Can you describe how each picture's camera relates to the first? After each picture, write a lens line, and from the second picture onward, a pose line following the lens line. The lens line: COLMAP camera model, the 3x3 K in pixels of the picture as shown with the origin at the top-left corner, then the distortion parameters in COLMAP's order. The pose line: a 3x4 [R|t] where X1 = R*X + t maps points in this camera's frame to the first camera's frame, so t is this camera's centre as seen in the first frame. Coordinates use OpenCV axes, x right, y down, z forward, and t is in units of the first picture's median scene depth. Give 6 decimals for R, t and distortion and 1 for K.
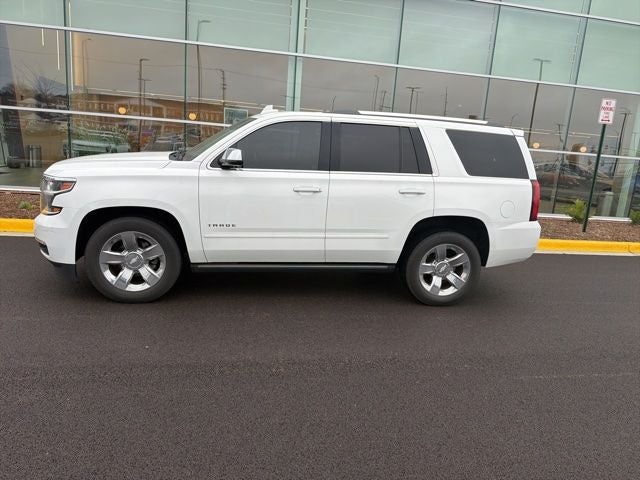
lens RADIAL K [[468.4, 0, 323.1], [0, 468.4, 239.4], [0, 0, 1]] dist [-0.001993, -0.006908]
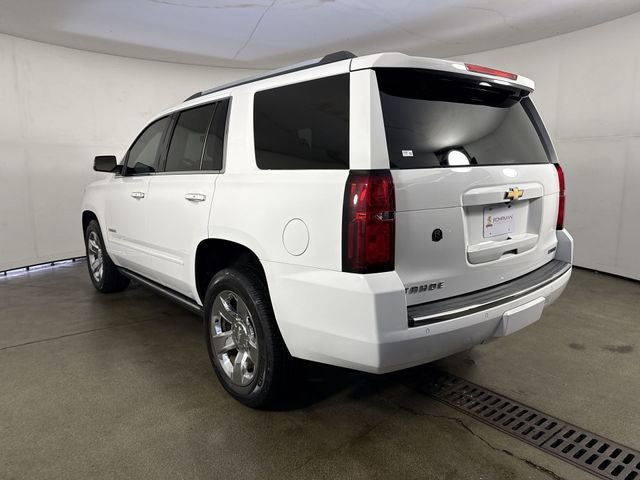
lens RADIAL K [[481.1, 0, 307.5], [0, 481.1, 242.1], [0, 0, 1]] dist [0.005748, -0.000989]
pose [[0.453800, 0.066565, -0.888614, 0.839021], [-0.149614, 0.988742, -0.002340, -0.061416], [0.878454, 0.134011, 0.458650, 0.819526]]
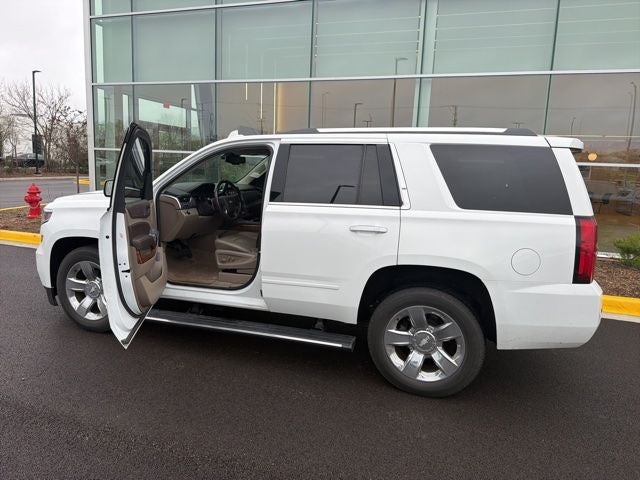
lens RADIAL K [[483.0, 0, 315.9], [0, 483.0, 239.2], [0, 0, 1]] dist [0.002834, -0.002284]
pose [[0.860330, 0.034509, -0.508567, 0.495796], [-0.077885, 0.994890, -0.064247, -0.030990], [0.503752, 0.094884, 0.858622, 0.299298]]
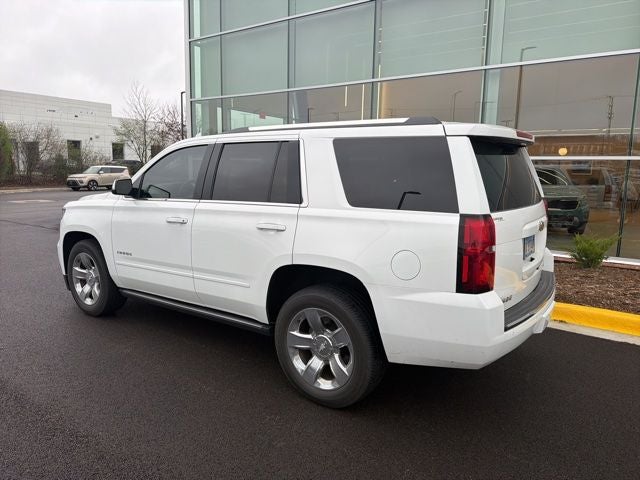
lens RADIAL K [[482.4, 0, 312.8], [0, 482.4, 235.4], [0, 0, 1]] dist [0.005293, -0.002594]
pose [[0.667015, 0.041202, -0.743904, 0.773232], [-0.120611, 0.991271, -0.053241, -0.056576], [0.735217, 0.125235, 0.666162, 0.538588]]
